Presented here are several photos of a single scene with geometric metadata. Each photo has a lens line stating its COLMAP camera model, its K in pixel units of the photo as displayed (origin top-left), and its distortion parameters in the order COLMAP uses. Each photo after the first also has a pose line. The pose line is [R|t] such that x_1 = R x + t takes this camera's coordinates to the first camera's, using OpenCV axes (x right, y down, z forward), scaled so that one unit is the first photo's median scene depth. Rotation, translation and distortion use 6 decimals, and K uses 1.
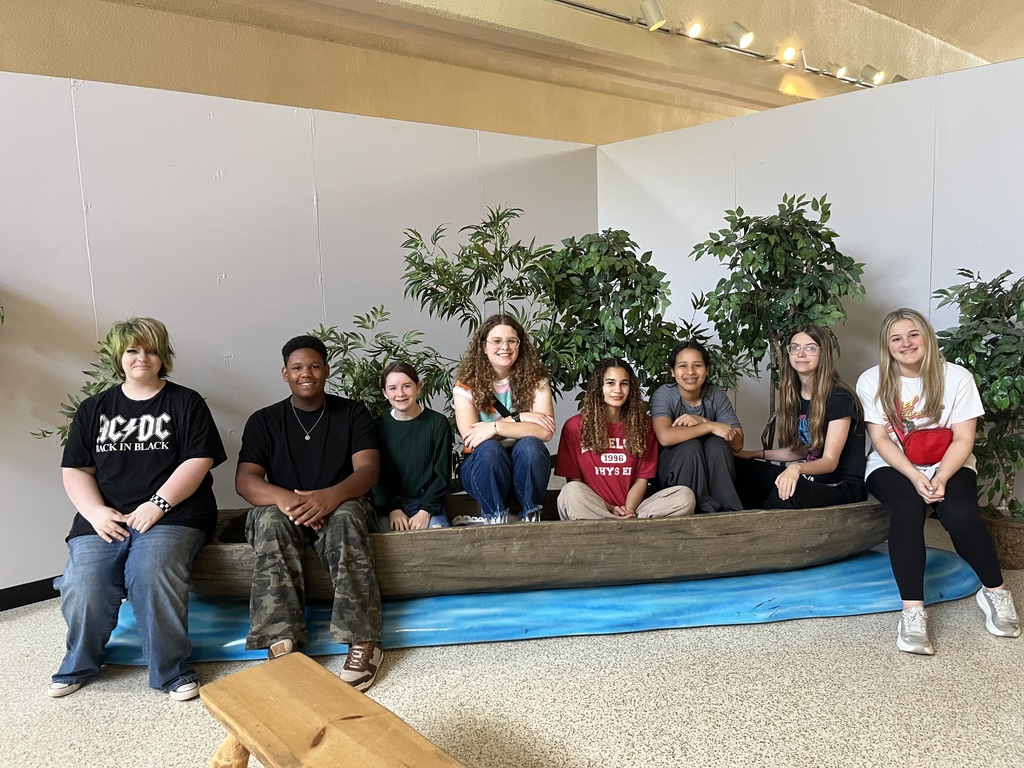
lens RADIAL K [[787.6, 0, 512.0], [0, 787.6, 384.0], [0, 0, 1]] dist [0.134953, -0.181763]
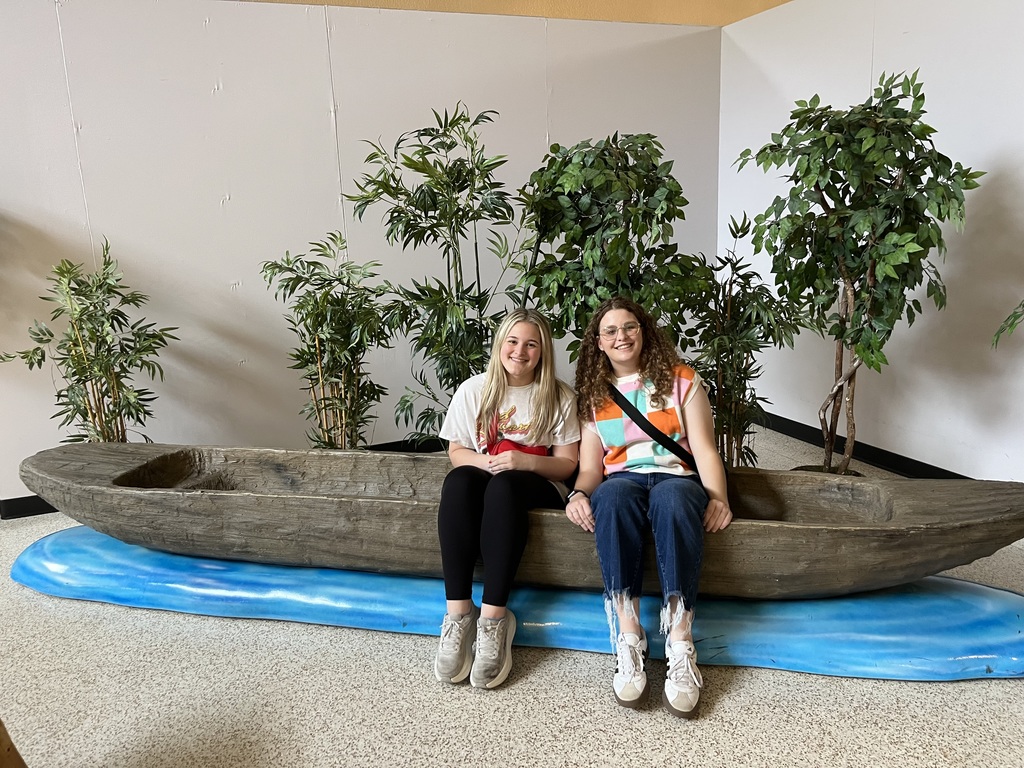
lens RADIAL K [[787.6, 0, 512.0], [0, 787.6, 384.0], [0, 0, 1]] dist [0.134953, -0.181763]
pose [[0.940118, 0.070836, -0.333408, 0.326035], [-0.036192, 0.993382, 0.109002, -0.034212], [0.338923, -0.090408, 0.936460, 0.222374]]
